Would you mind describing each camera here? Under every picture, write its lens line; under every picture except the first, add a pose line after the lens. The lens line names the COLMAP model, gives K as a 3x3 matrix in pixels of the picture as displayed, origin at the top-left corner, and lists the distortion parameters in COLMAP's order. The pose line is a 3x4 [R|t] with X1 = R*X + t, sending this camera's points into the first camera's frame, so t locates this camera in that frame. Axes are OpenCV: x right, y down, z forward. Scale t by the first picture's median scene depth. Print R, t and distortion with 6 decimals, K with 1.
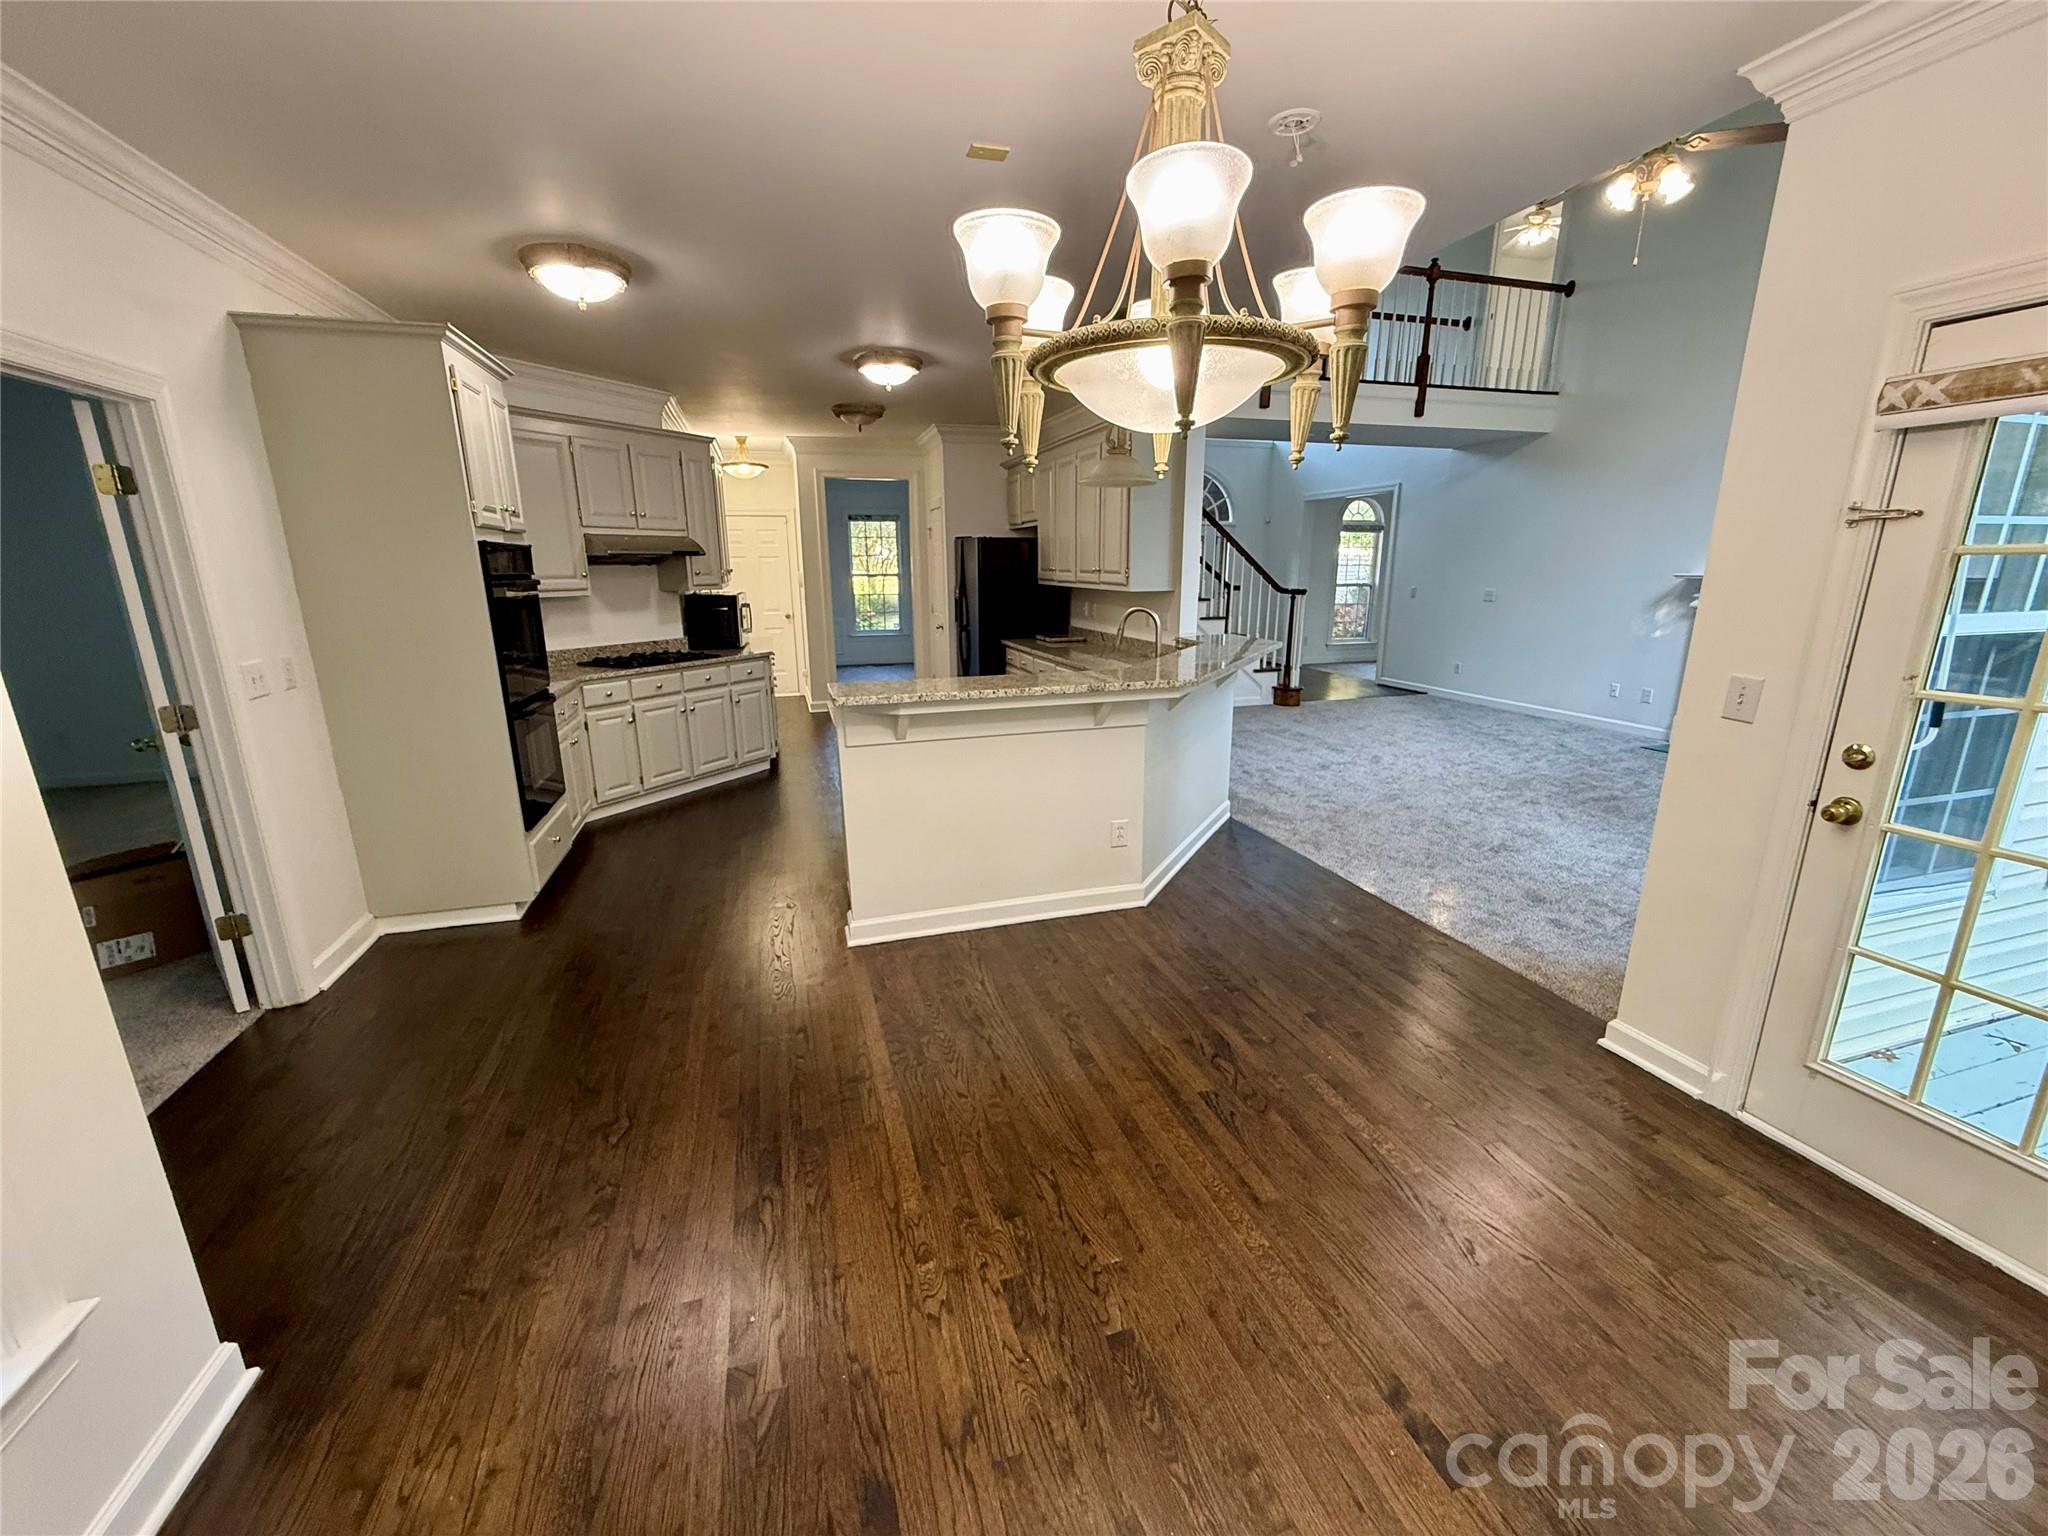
lens RADIAL K [[816.3, 0, 1028.2], [0, 816.3, 766.8], [0, 0, 1]] dist [0.000955, -0.000257]
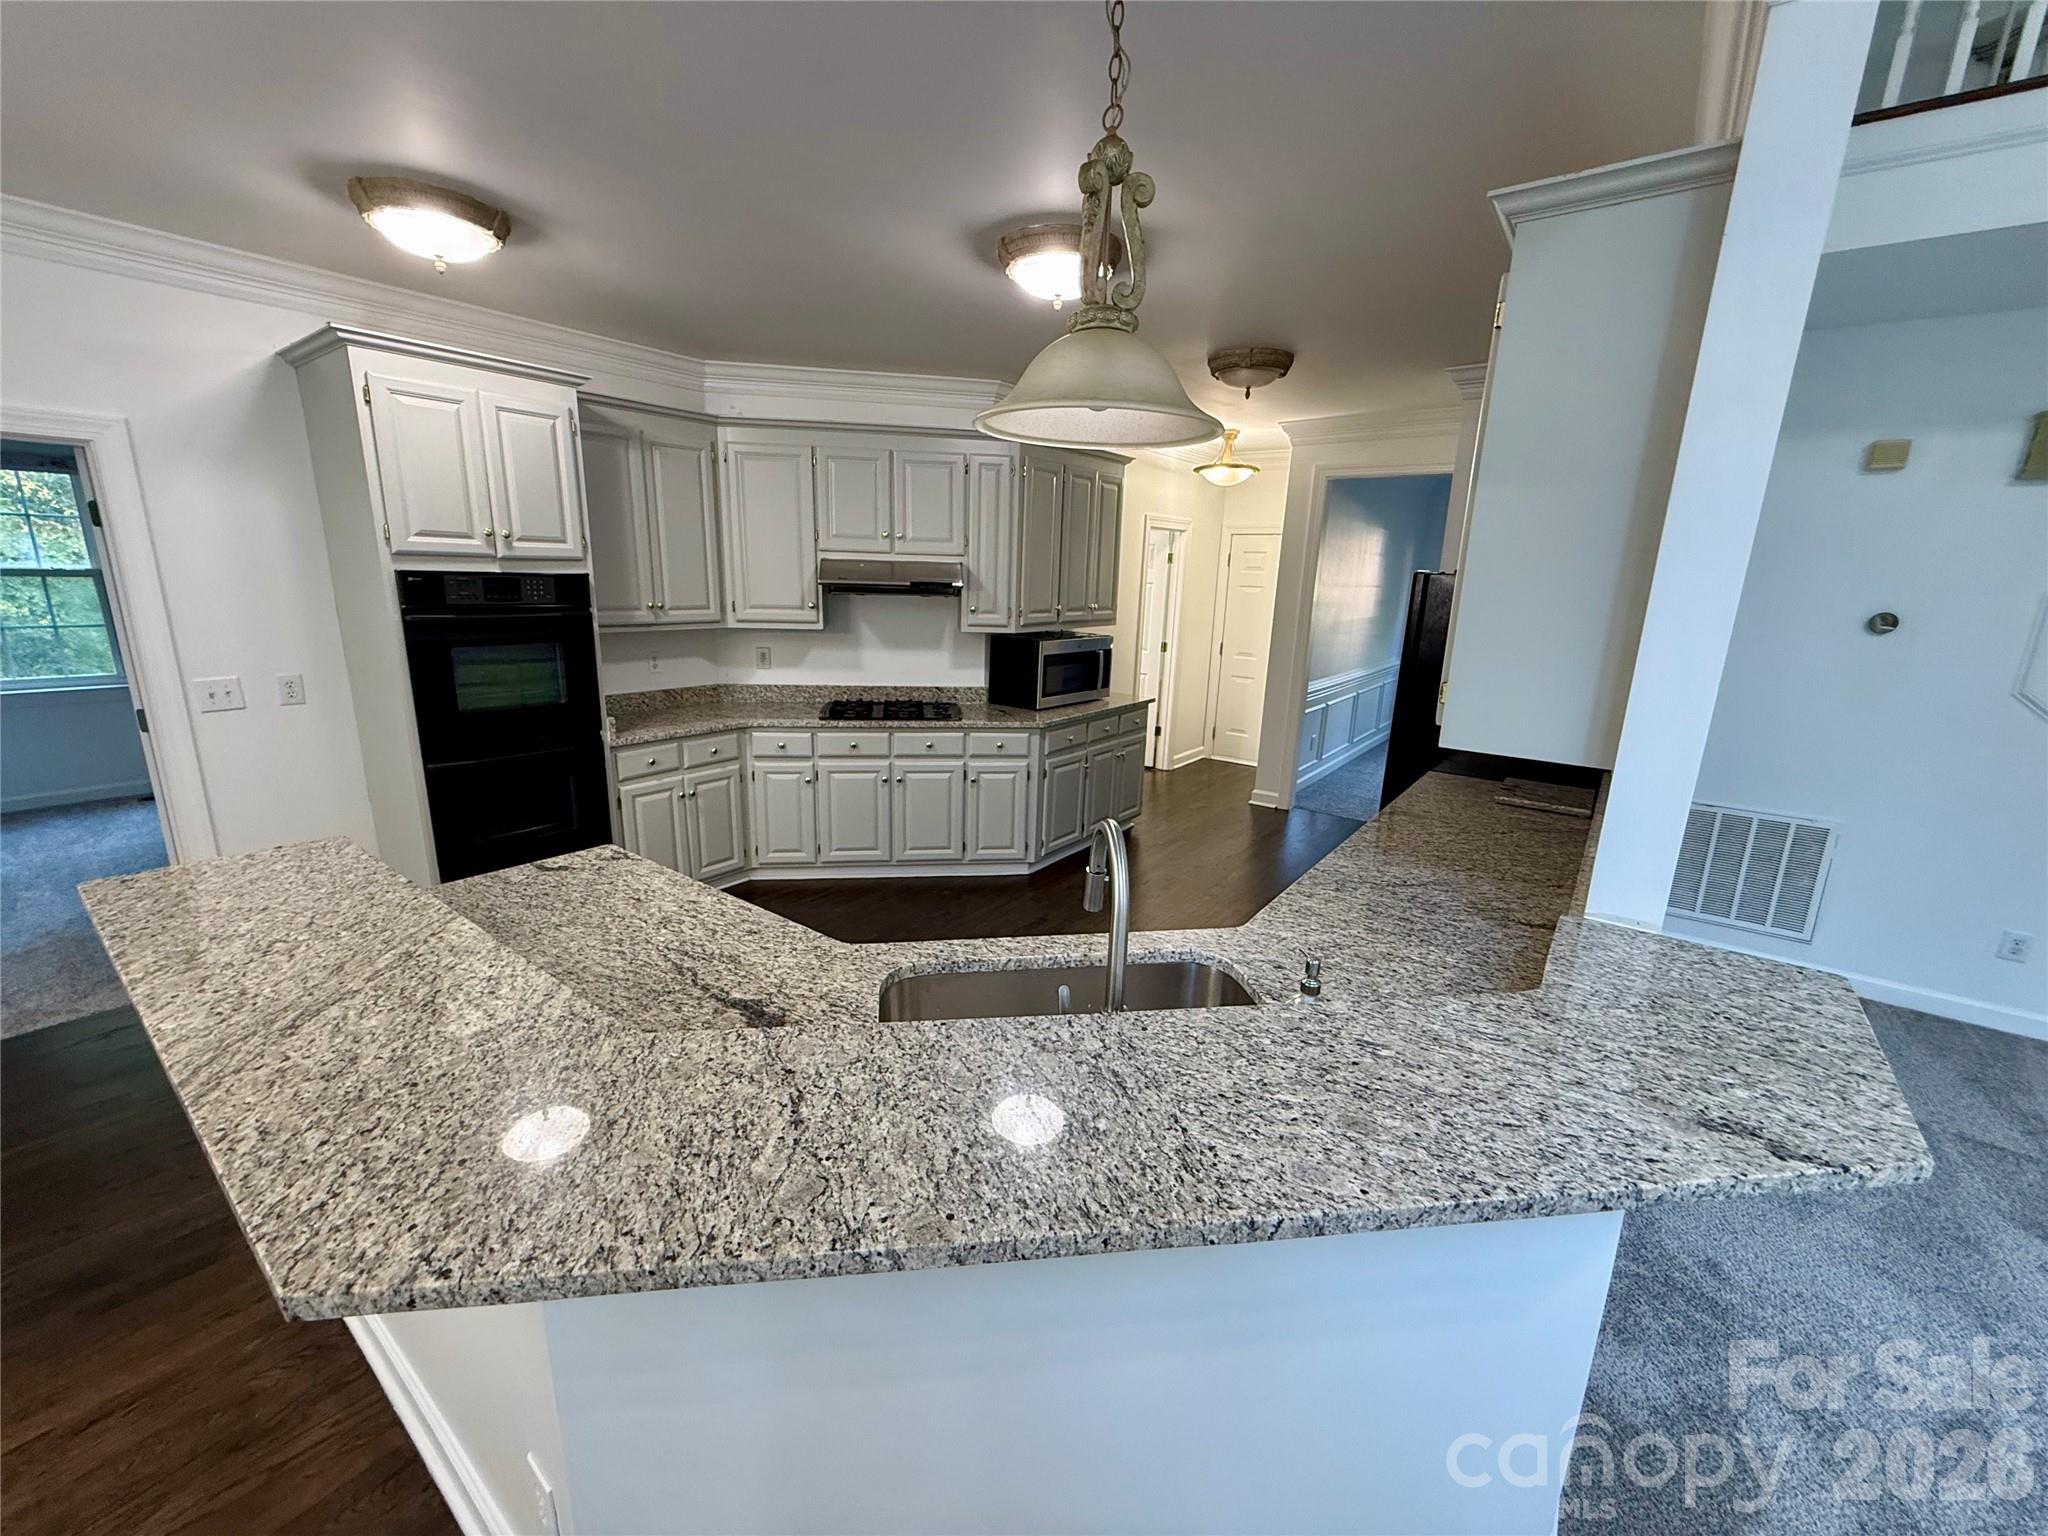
lens RADIAL K [[816.3, 0, 1011.8], [0, 816.3, 770.1], [0, 0, 1]] dist [0.000955, -0.000257]
pose [[0.568899, 0.211899, -0.794640, 0.259747], [-0.224600, 0.969537, 0.097741, -0.171621], [0.791144, 0.122871, 0.599161, 0.579034]]
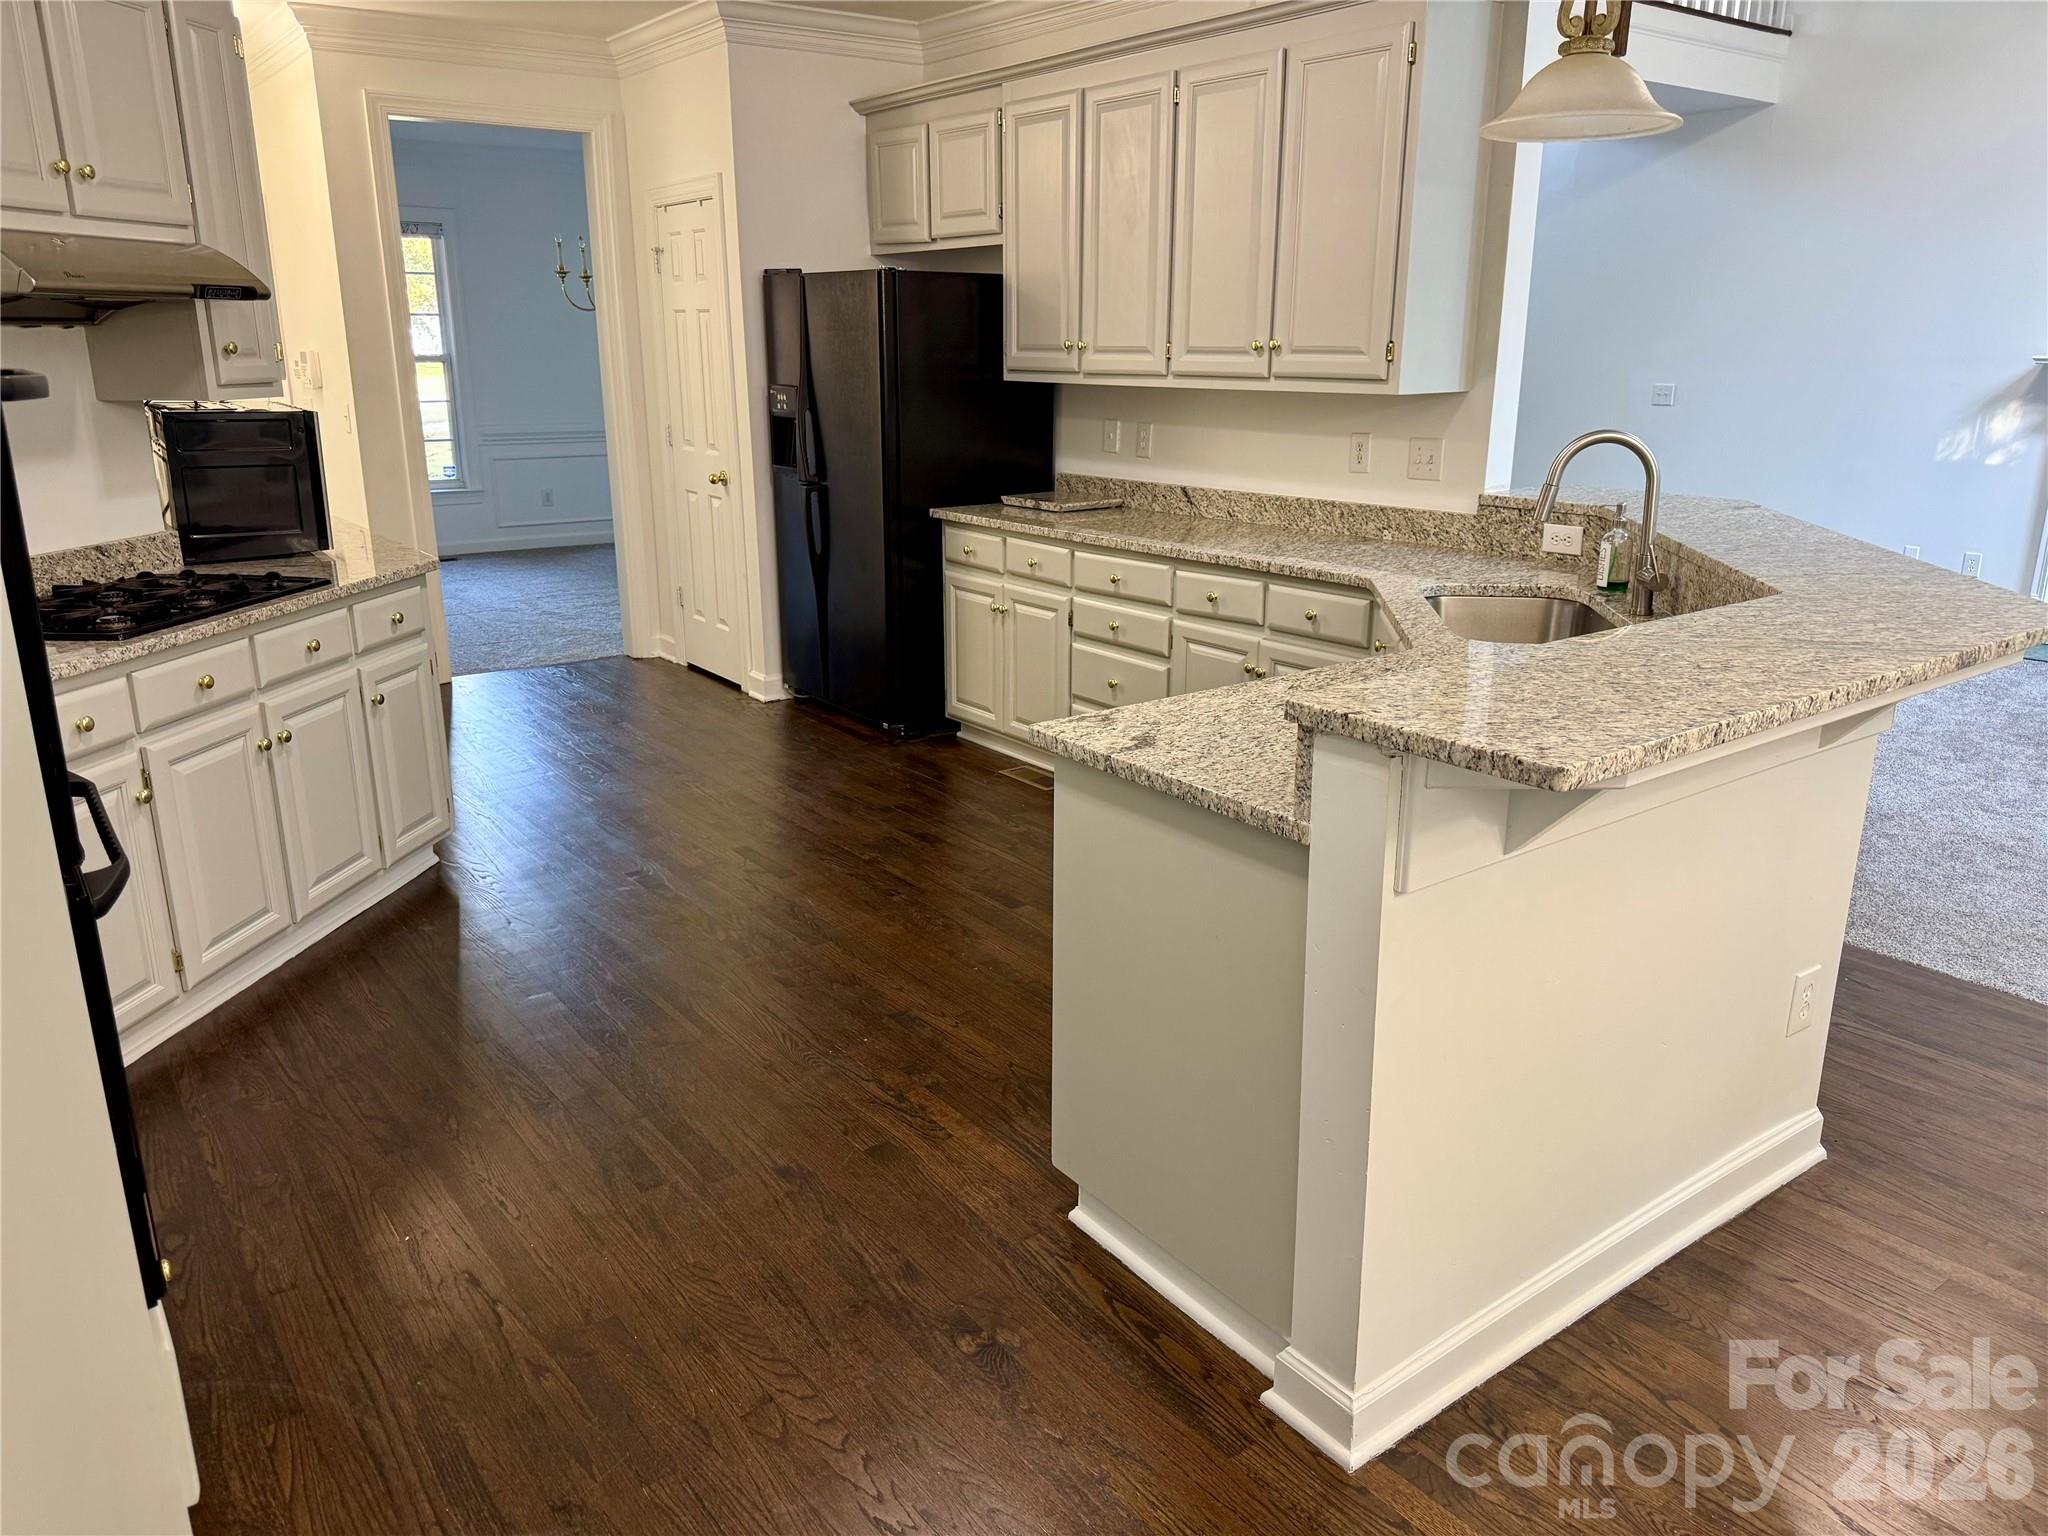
lens RADIAL K [[1460.2, 0, 1021.4], [0, 1460.2, 758.5], [0, 0, 1]] dist [0.017660, -0.007521]
pose [[0.943443, -0.088043, 0.319631, -0.296873], [0.077497, 0.995950, 0.045590, -0.062531], [-0.322350, -0.018241, 0.946445, 0.280196]]
